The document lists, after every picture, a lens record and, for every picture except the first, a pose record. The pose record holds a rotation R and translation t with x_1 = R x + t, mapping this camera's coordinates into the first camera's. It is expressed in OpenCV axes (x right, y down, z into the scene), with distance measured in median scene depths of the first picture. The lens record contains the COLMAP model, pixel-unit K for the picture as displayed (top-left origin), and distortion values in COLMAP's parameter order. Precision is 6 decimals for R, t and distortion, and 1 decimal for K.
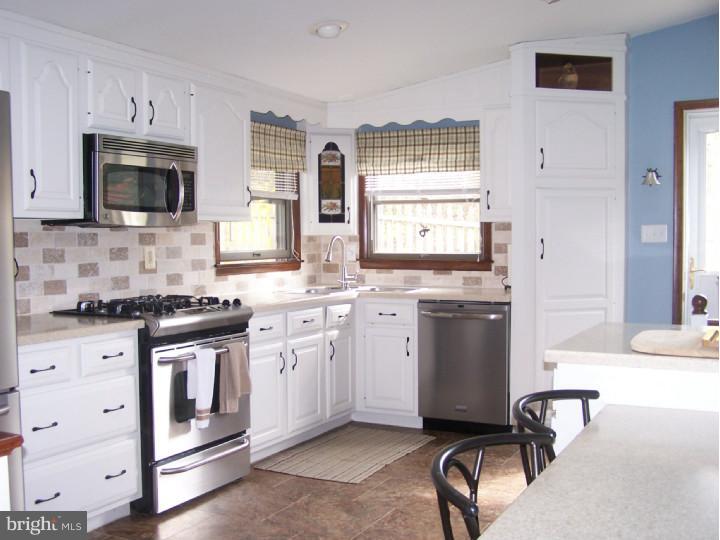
lens RADIAL K [[821.4, 0, 343.0], [0, 821.4, 284.9], [0, 0, 1]] dist [-0.207063, 0.372168]
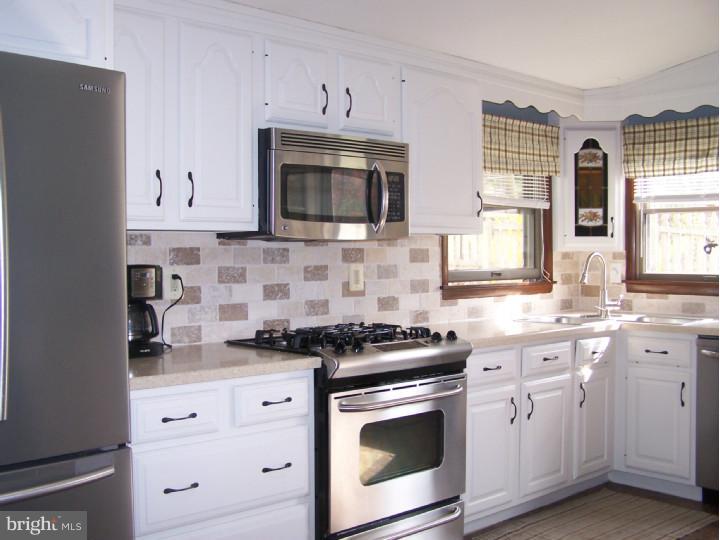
lens RADIAL K [[821.4, 0, 343.0], [0, 821.4, 284.9], [0, 0, 1]] dist [-0.207063, 0.372168]
pose [[0.939357, 0.013888, -0.342660, 0.037316], [-0.019869, 0.999705, -0.013948, -0.012870], [0.342366, 0.019911, 0.939356, 0.184962]]
